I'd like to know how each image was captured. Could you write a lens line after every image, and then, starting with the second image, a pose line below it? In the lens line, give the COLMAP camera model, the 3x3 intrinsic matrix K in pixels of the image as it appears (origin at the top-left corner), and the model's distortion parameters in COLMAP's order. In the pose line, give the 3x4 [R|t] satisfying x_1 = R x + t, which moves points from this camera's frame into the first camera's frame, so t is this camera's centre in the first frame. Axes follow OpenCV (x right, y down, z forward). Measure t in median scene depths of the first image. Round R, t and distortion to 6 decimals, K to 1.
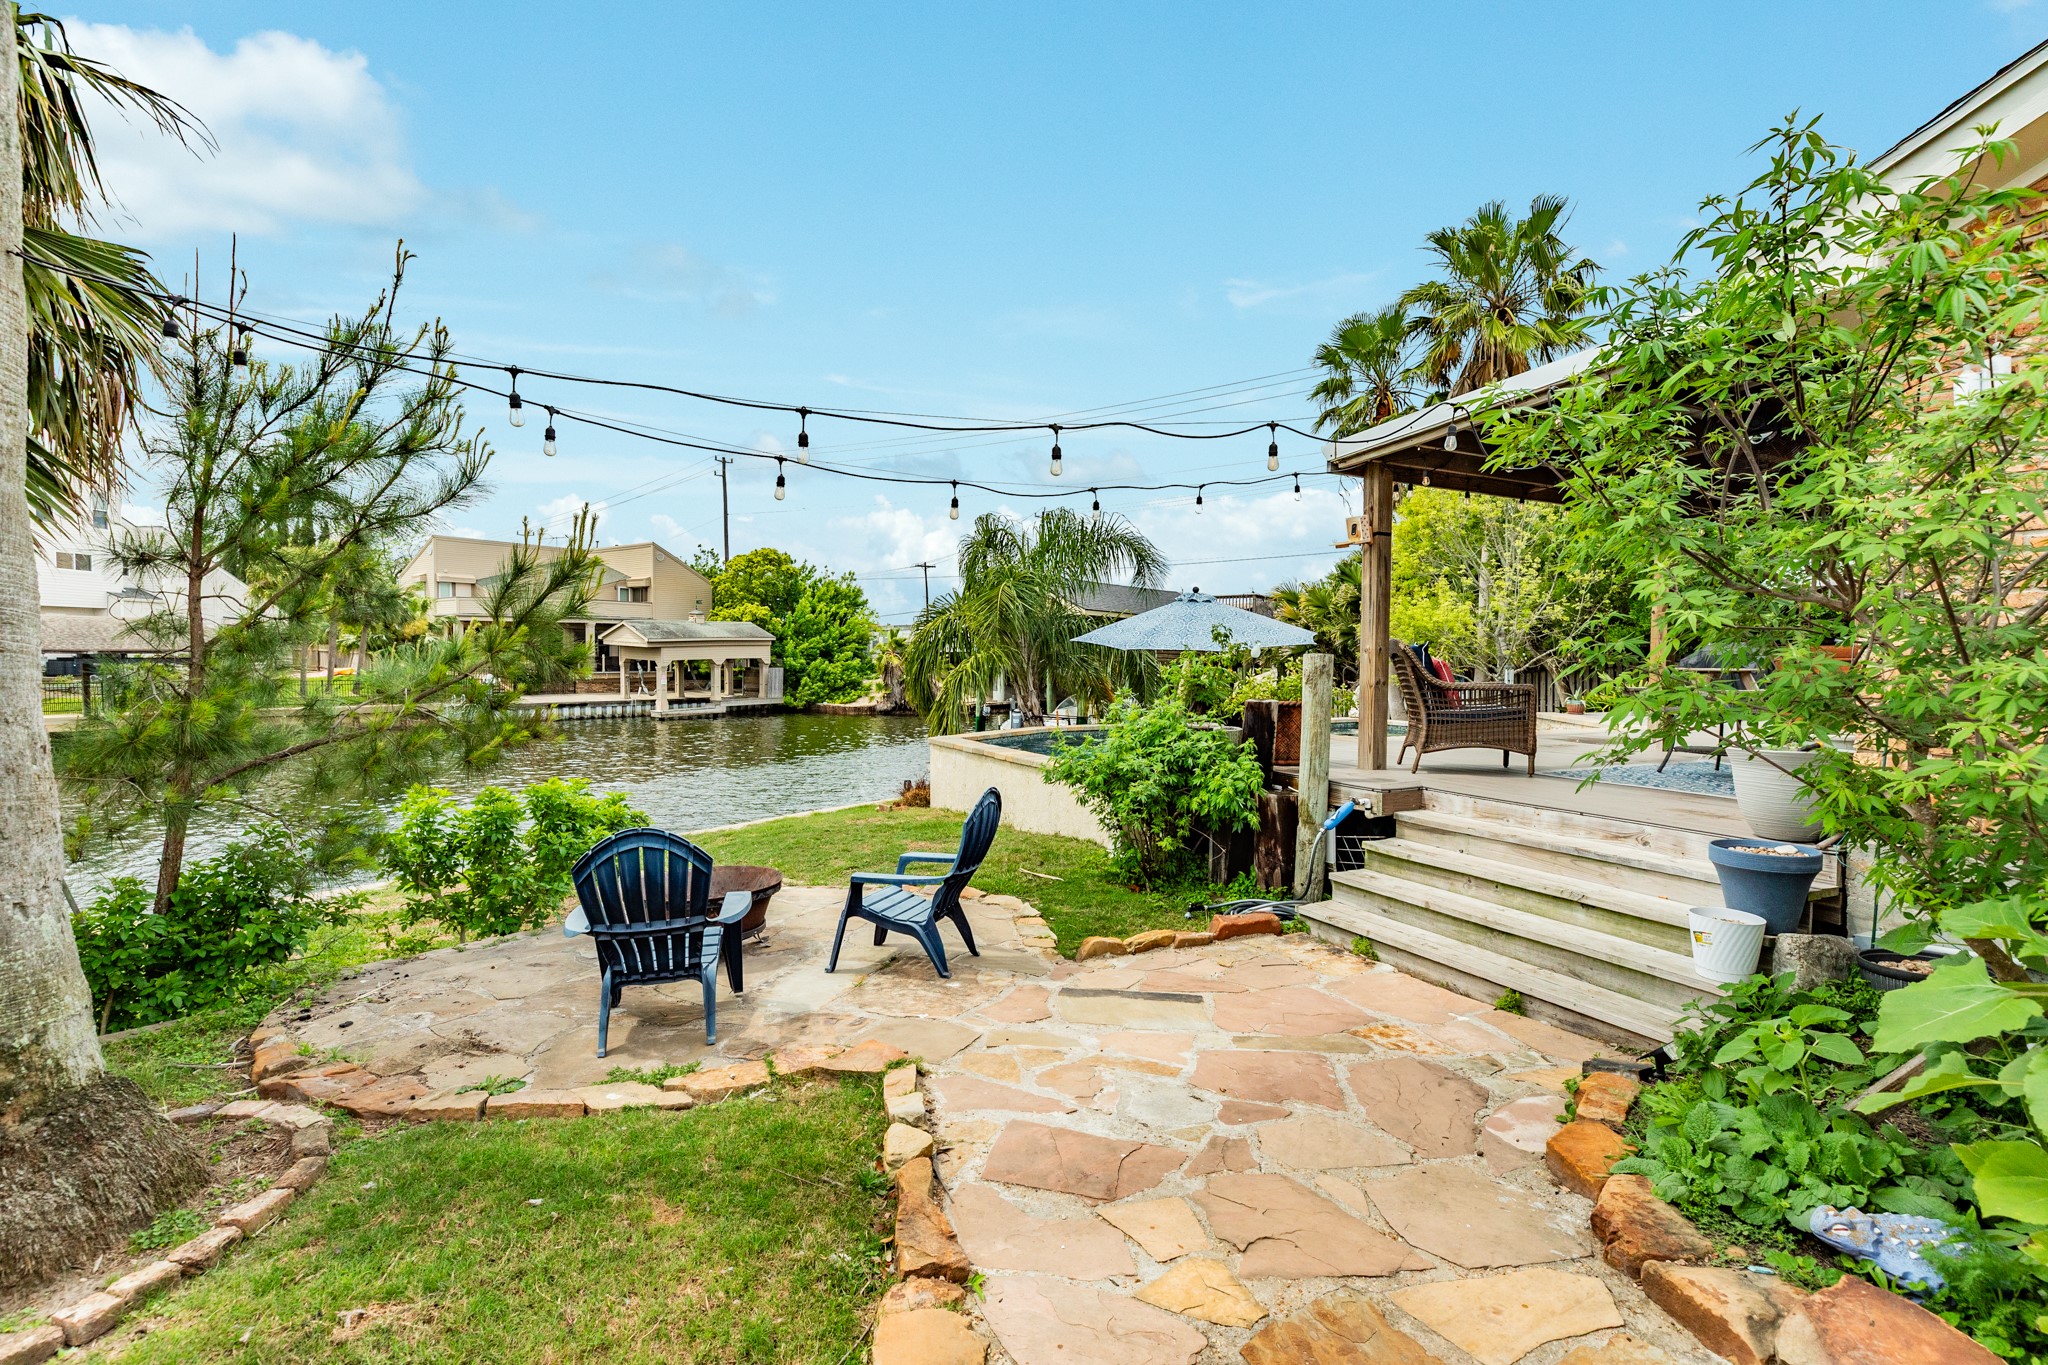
lens RADIAL K [[1003.3, 0, 1019.7], [0, 1003.3, 680.9], [0, 0, 1]] dist [0.005089, -0.000007]
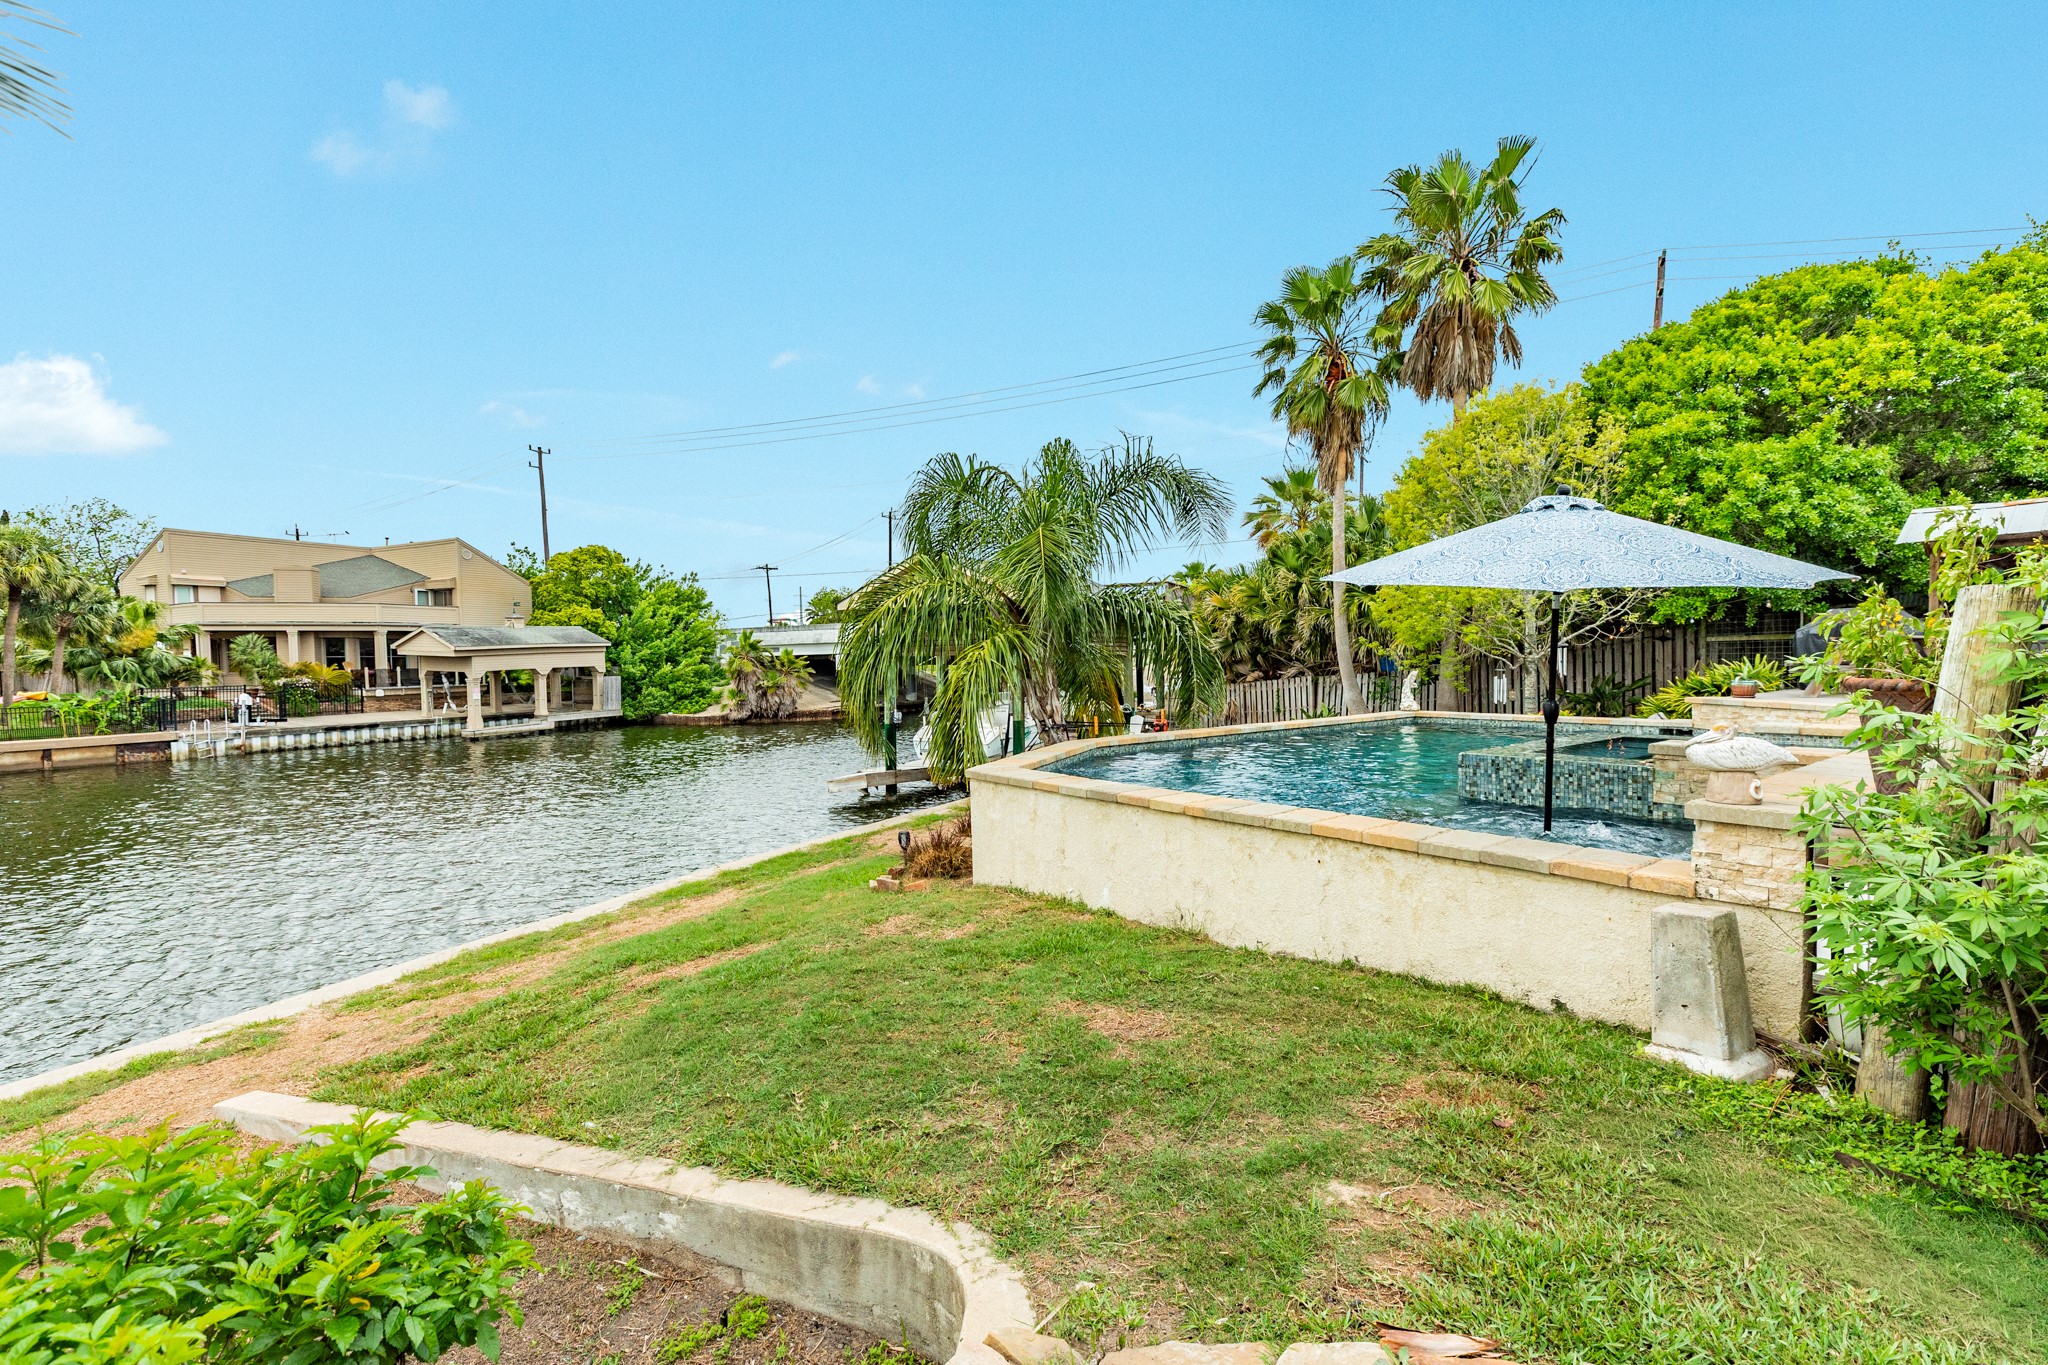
lens RADIAL K [[934.5, 0, 1034.7], [0, 934.5, 684.3], [0, 0, 1]] dist [-0.002370, 0.002238]
pose [[0.979248, -0.030571, 0.200346, -0.040149], [0.030026, 0.999533, 0.005762, 0.000589], [-0.200429, 0.000373, 0.979708, 0.104453]]
